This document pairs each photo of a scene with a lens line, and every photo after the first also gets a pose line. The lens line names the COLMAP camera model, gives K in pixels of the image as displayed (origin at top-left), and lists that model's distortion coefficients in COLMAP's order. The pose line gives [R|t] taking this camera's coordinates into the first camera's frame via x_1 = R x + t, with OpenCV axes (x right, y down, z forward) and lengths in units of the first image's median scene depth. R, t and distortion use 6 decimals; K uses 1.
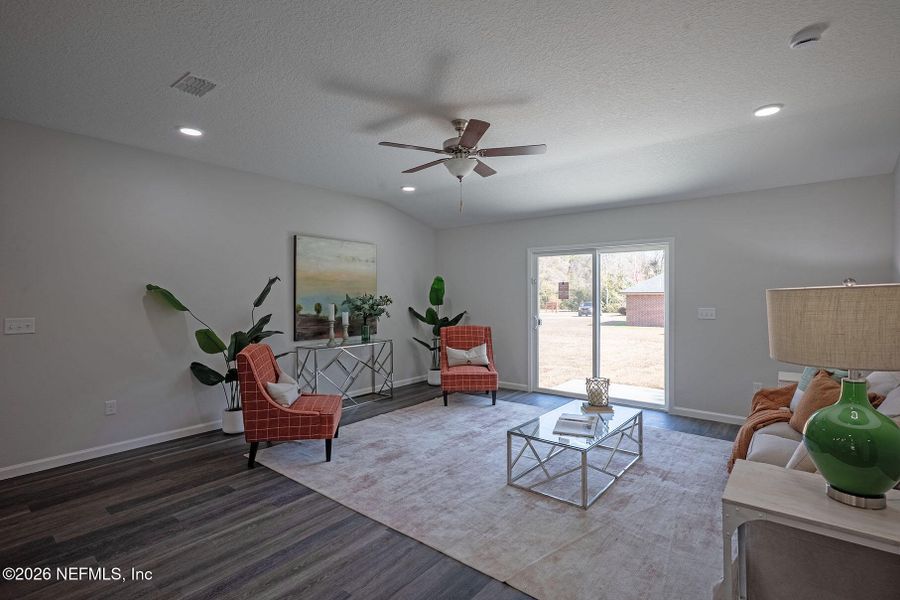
lens RADIAL K [[431.5, 0, 457.1], [0, 431.5, 295.5], [0, 0, 1]] dist [-0.001108, 0.003624]
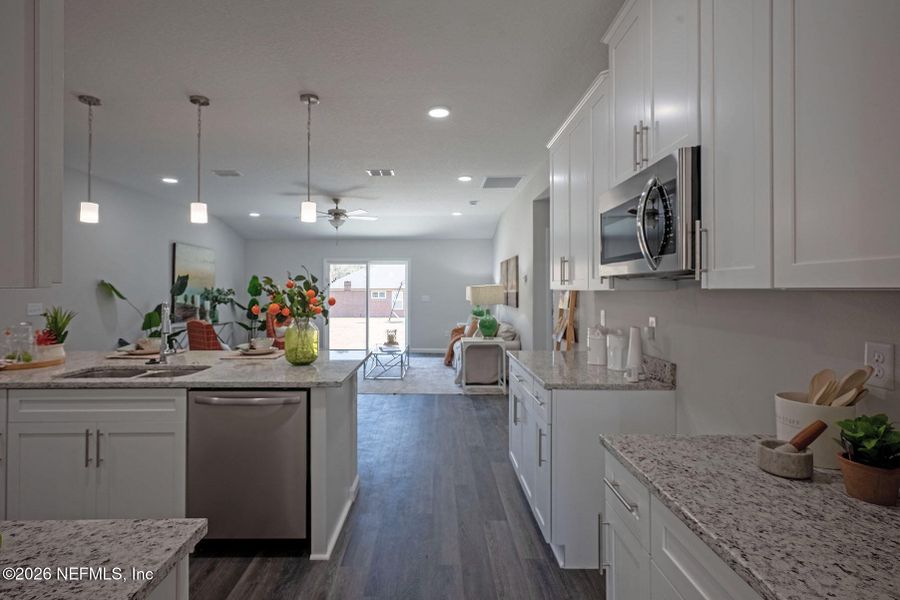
lens RADIAL K [[431.5, 0, 433.4], [0, 431.5, 285.9], [0, 0, 1]] dist [-0.001108, 0.003624]
pose [[0.788027, 0.008331, 0.615584, -0.562371], [-0.000891, 0.999923, -0.012393, 0.007830], [-0.615640, 0.009218, 0.787974, -0.534163]]
